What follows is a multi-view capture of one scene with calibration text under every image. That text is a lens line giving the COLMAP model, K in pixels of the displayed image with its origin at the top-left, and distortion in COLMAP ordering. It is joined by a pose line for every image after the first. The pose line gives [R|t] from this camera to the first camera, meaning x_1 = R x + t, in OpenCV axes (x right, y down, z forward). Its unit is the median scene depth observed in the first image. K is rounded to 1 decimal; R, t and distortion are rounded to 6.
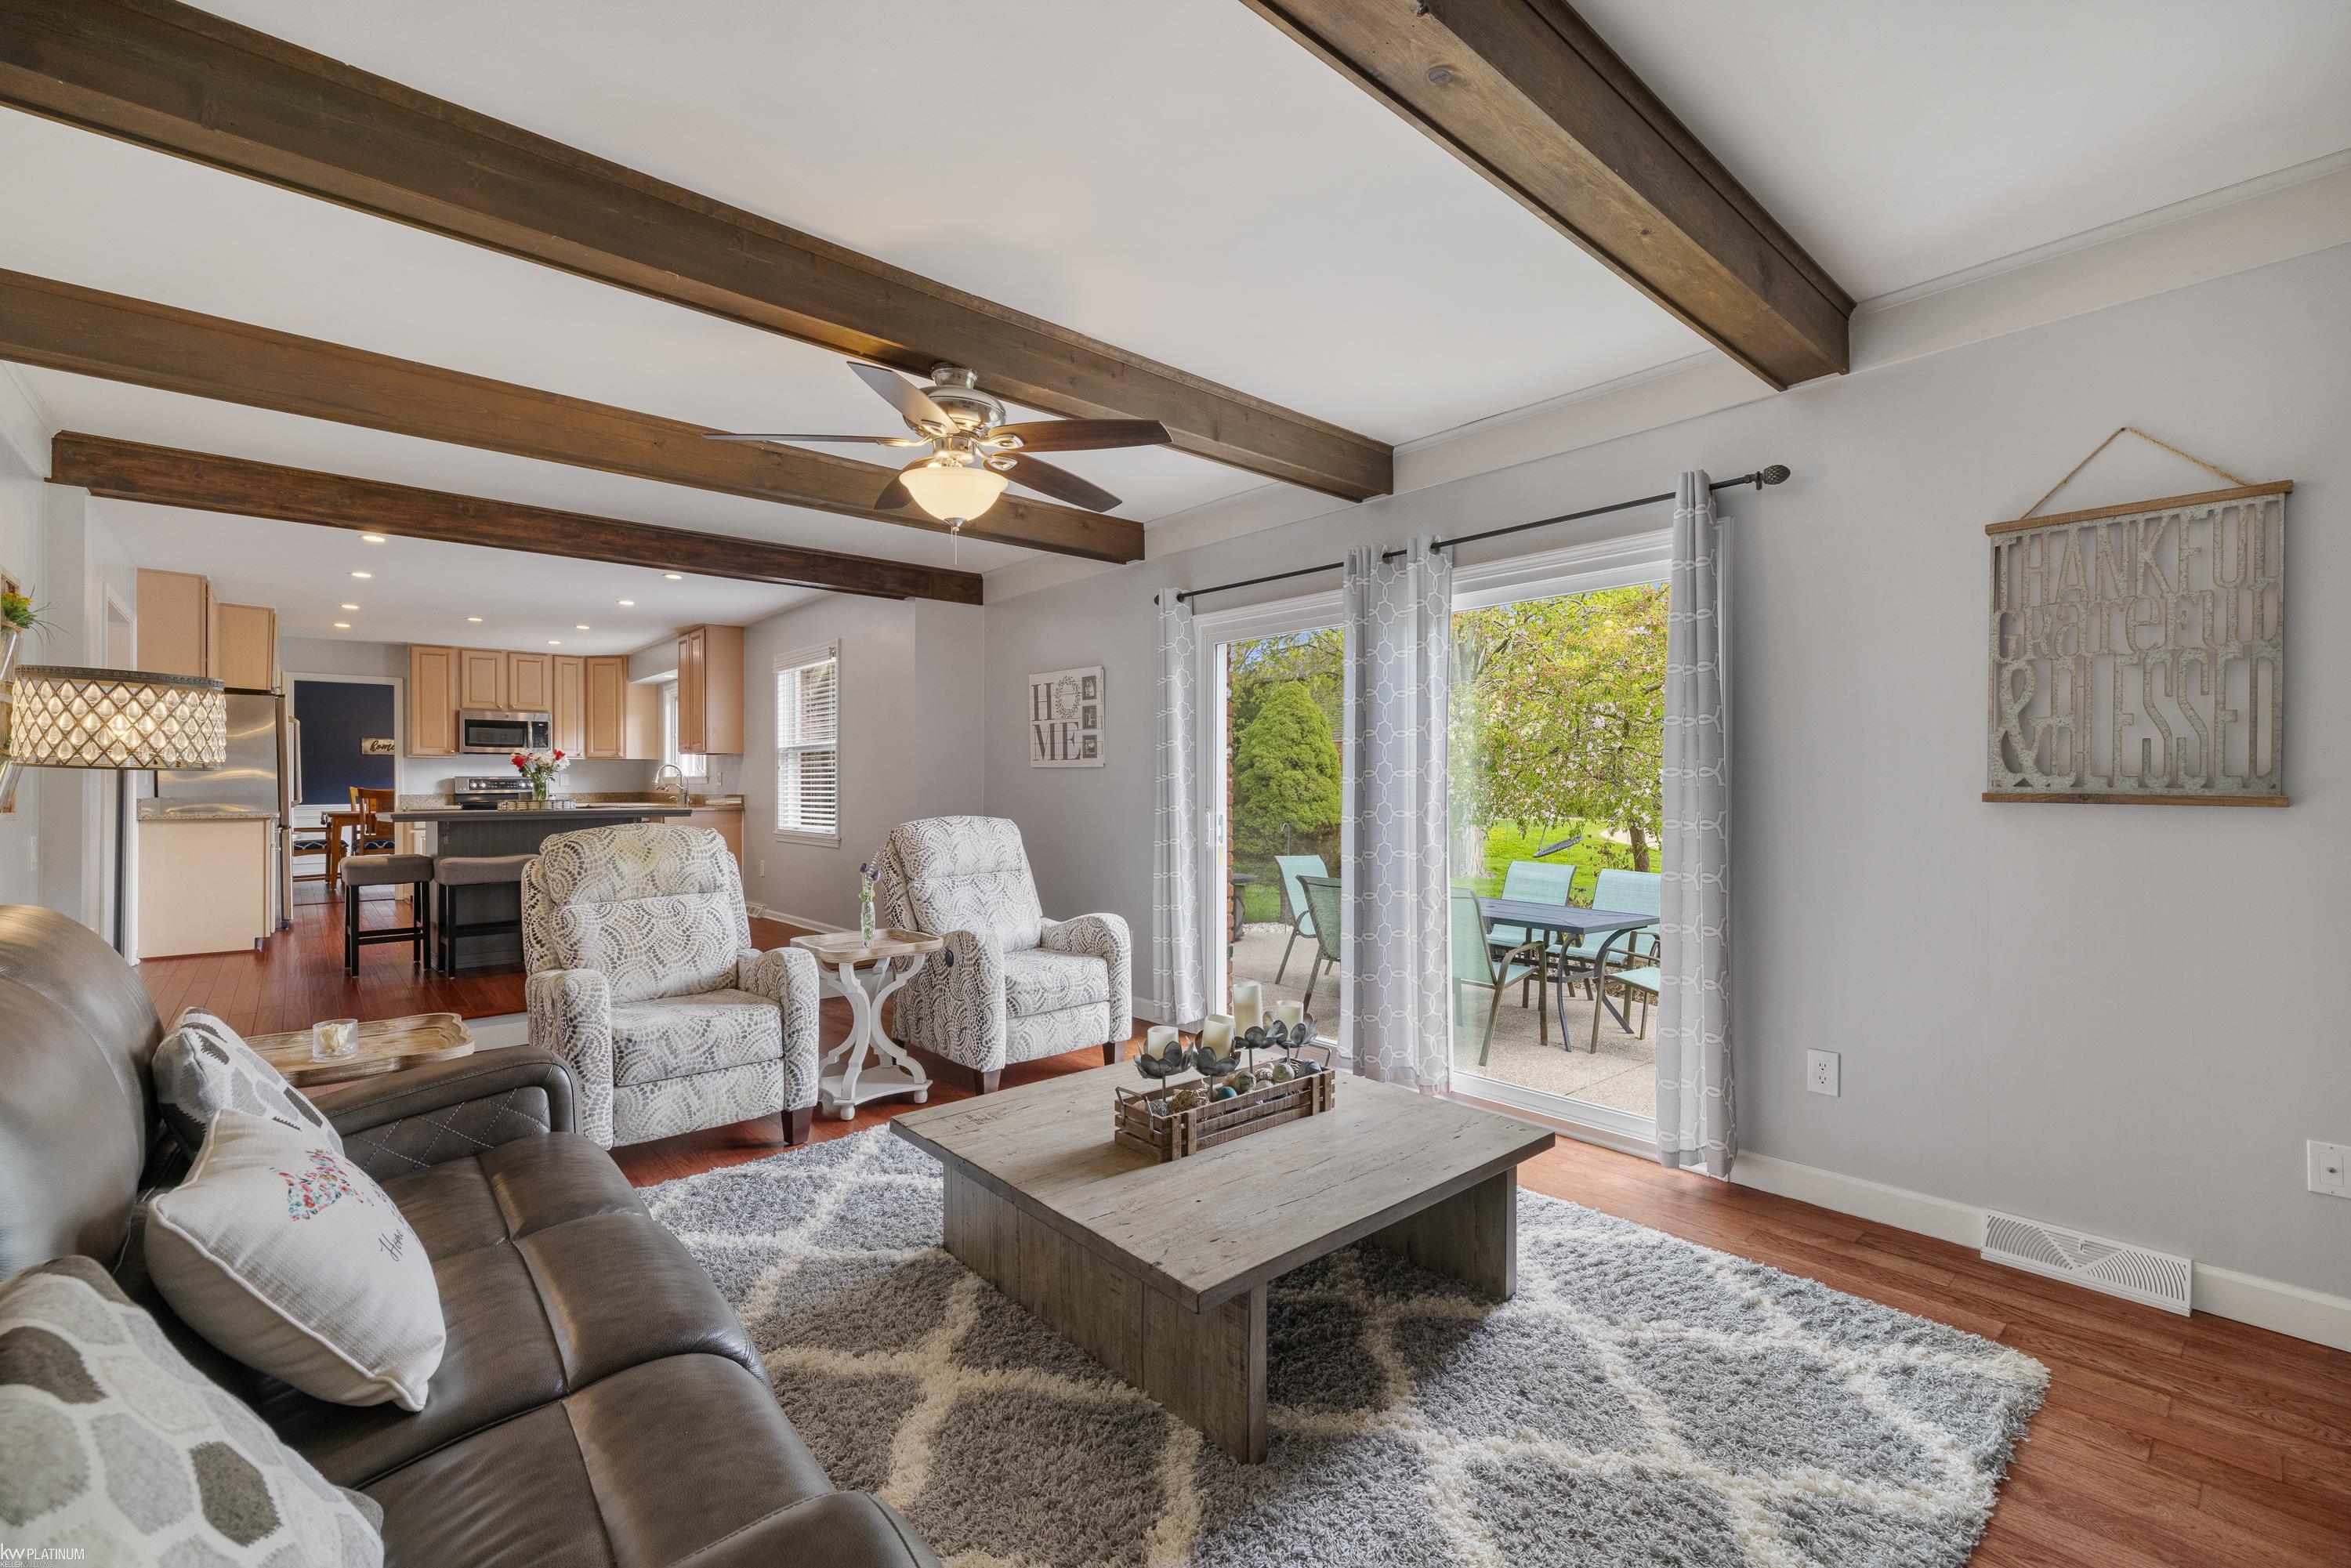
lens RADIAL K [[993.6, 0, 1186.9], [0, 993.6, 789.8], [0, 0, 1]] dist [-0.002455, -0.000253]
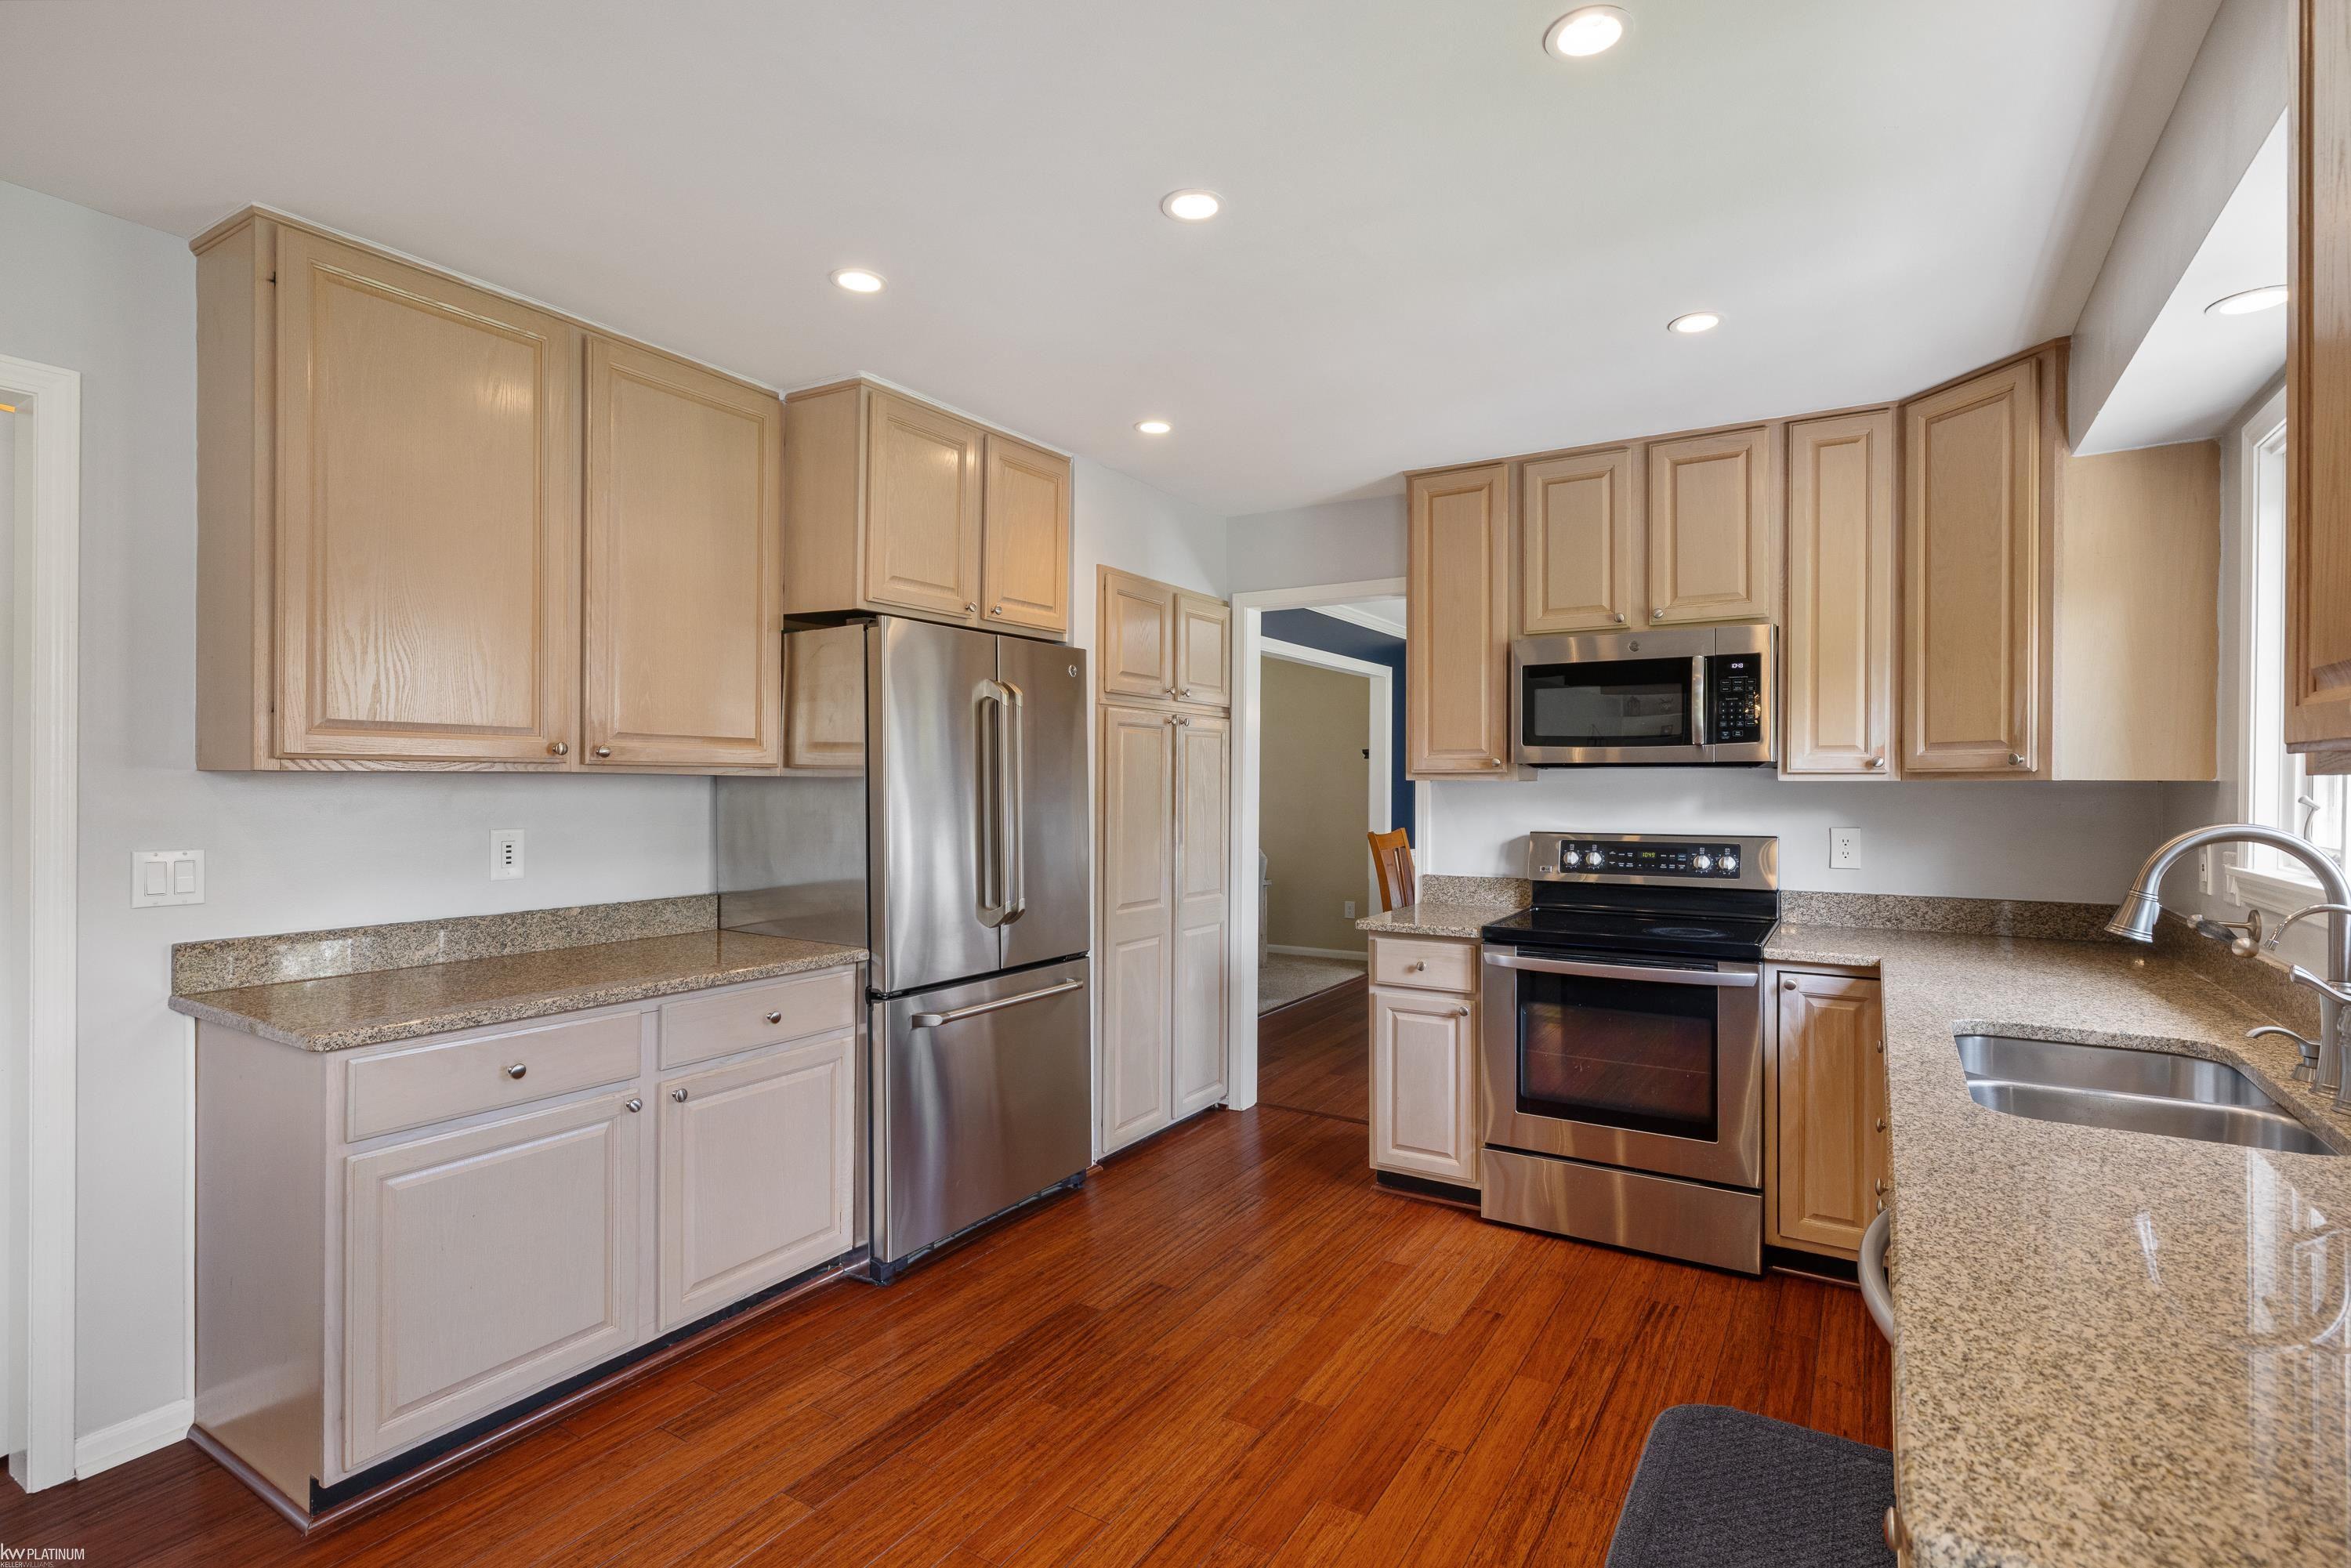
lens RADIAL K [[1107.4, 0, 1177.1], [0, 1107.4, 784.7], [0, 0, 1]] dist [-0.001363, 0.000588]
pose [[0.295674, 0.004362, -0.955279, -0.383375], [-0.003605, 0.999988, 0.003450, -0.029975], [0.955282, 0.002424, 0.295686, 0.739050]]
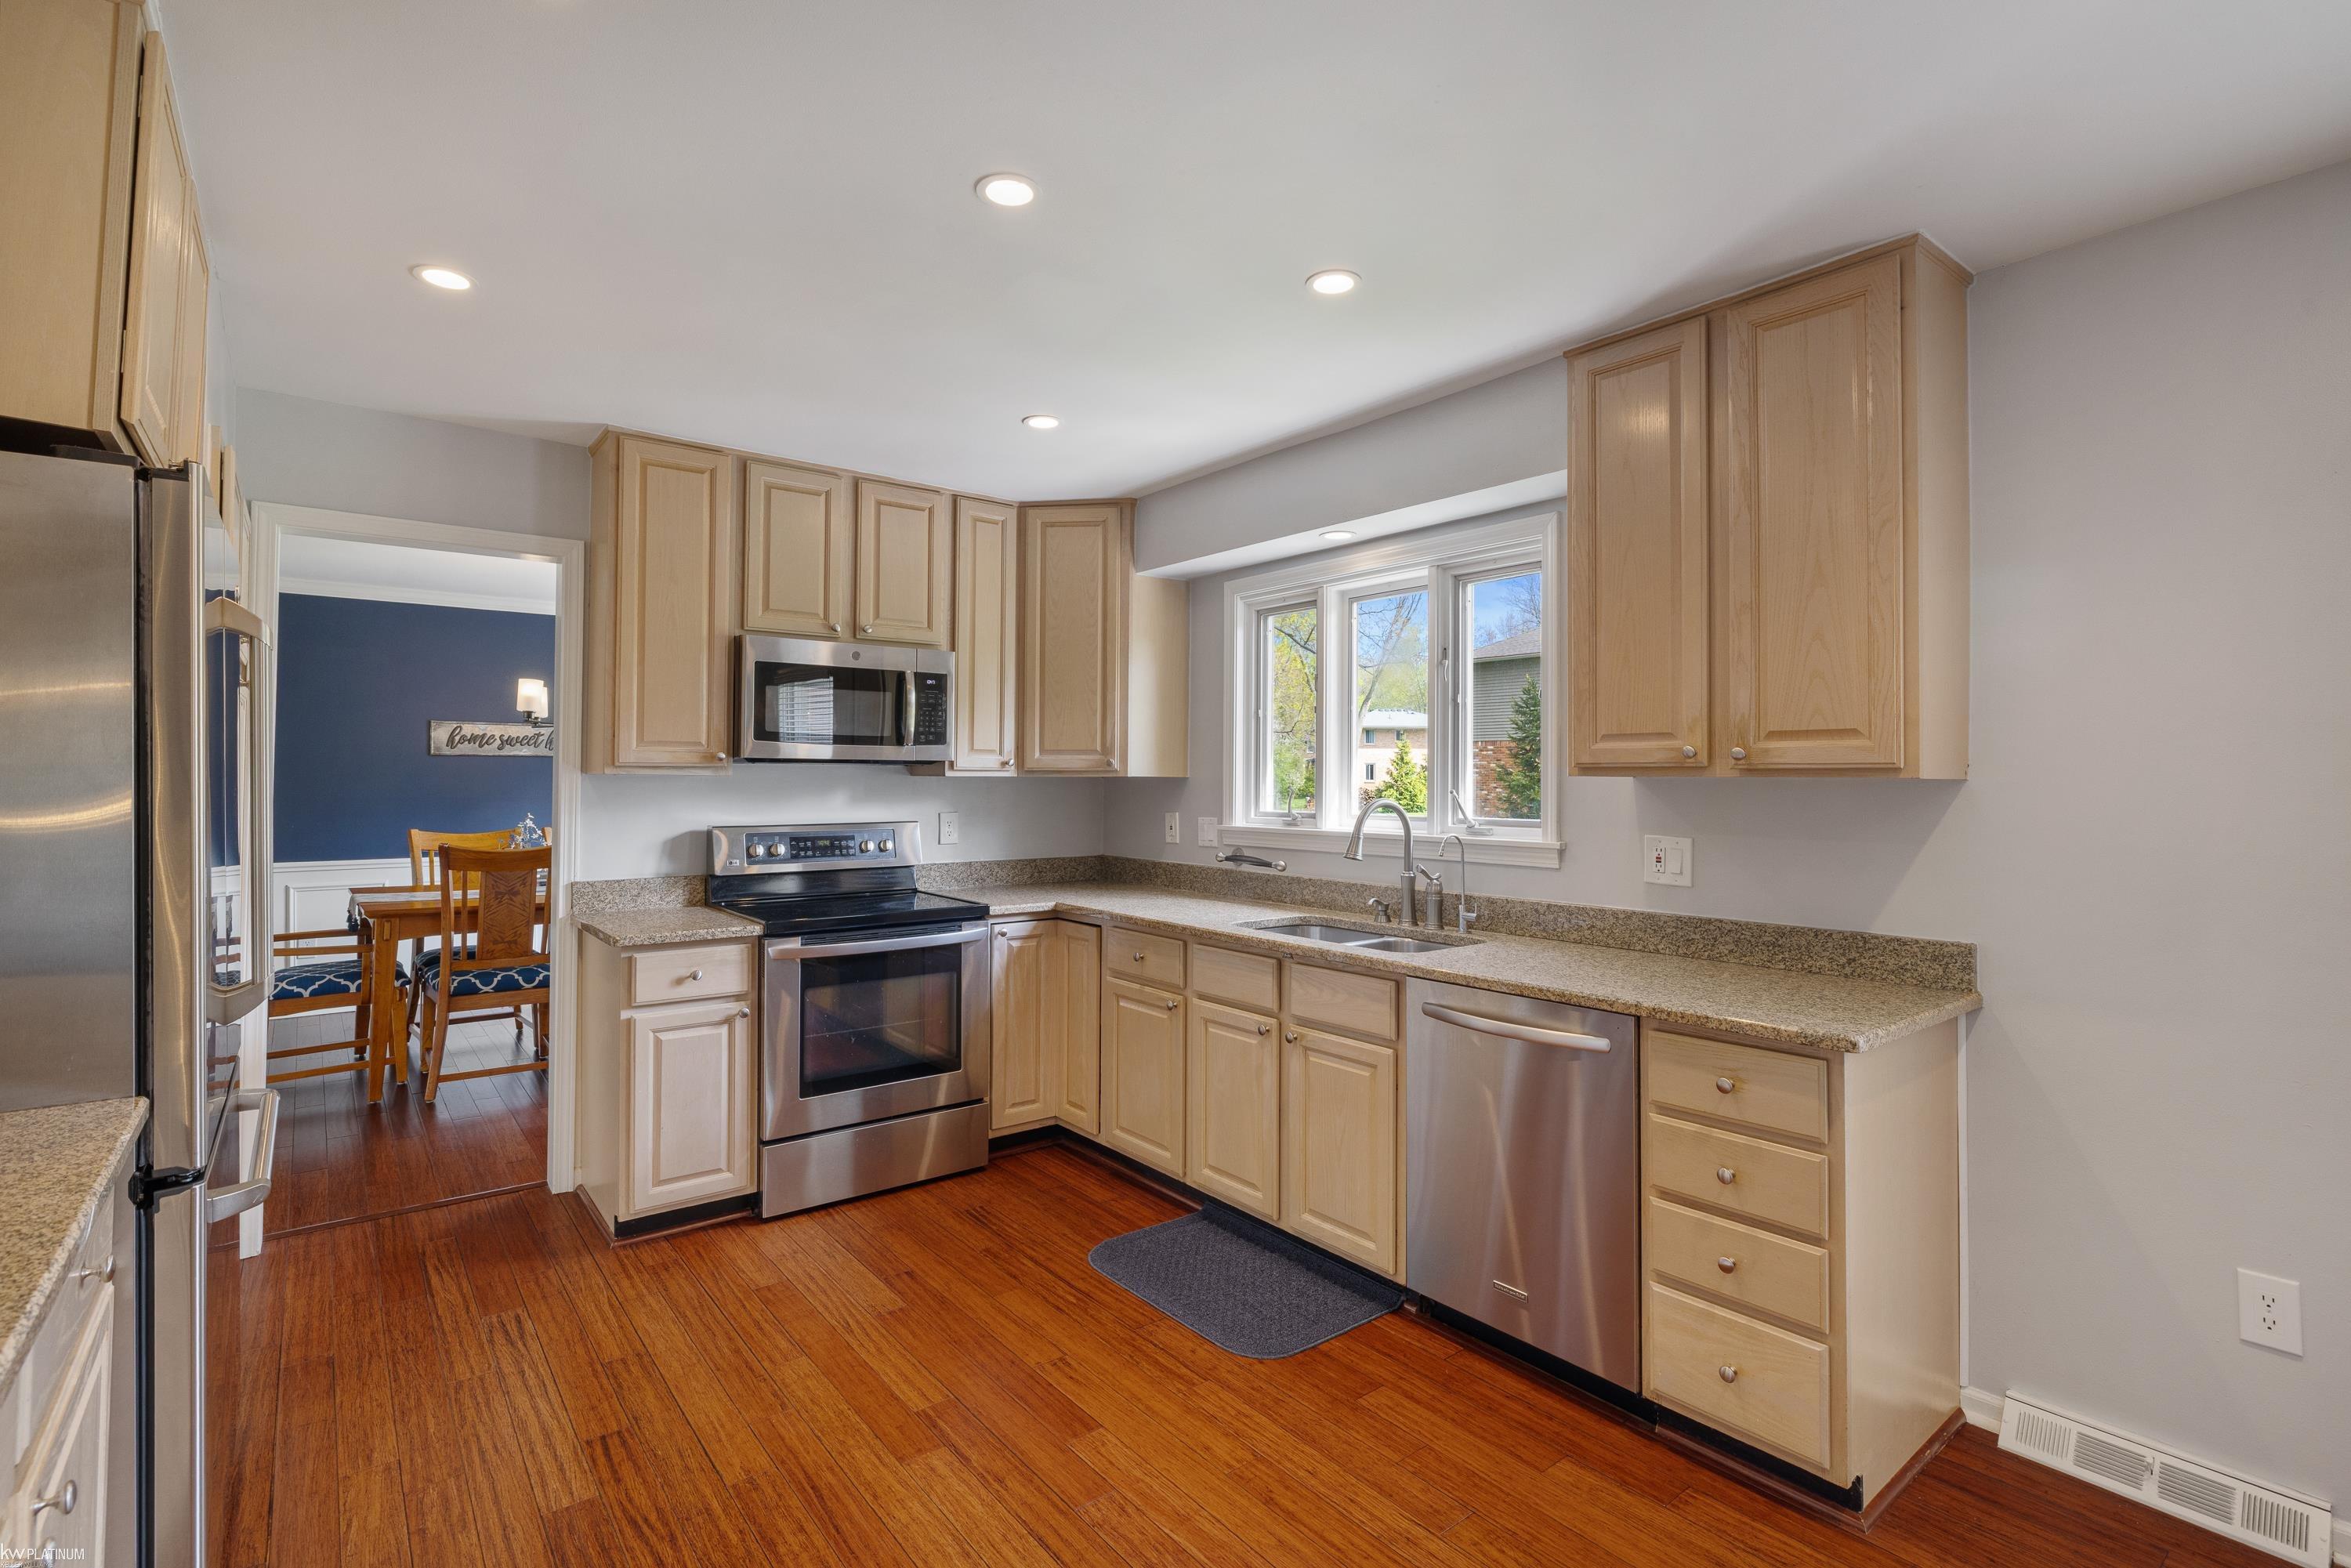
lens RADIAL K [[1074.9, 0, 1165.6], [0, 1074.9, 760.7], [0, 0, 1]] dist [-0.000451, -0.000095]
pose [[0.997644, 0.003580, -0.068508, -0.535435], [-0.005002, 0.999776, -0.020586, -0.028569], [0.068419, 0.020881, 0.997438, 0.611668]]
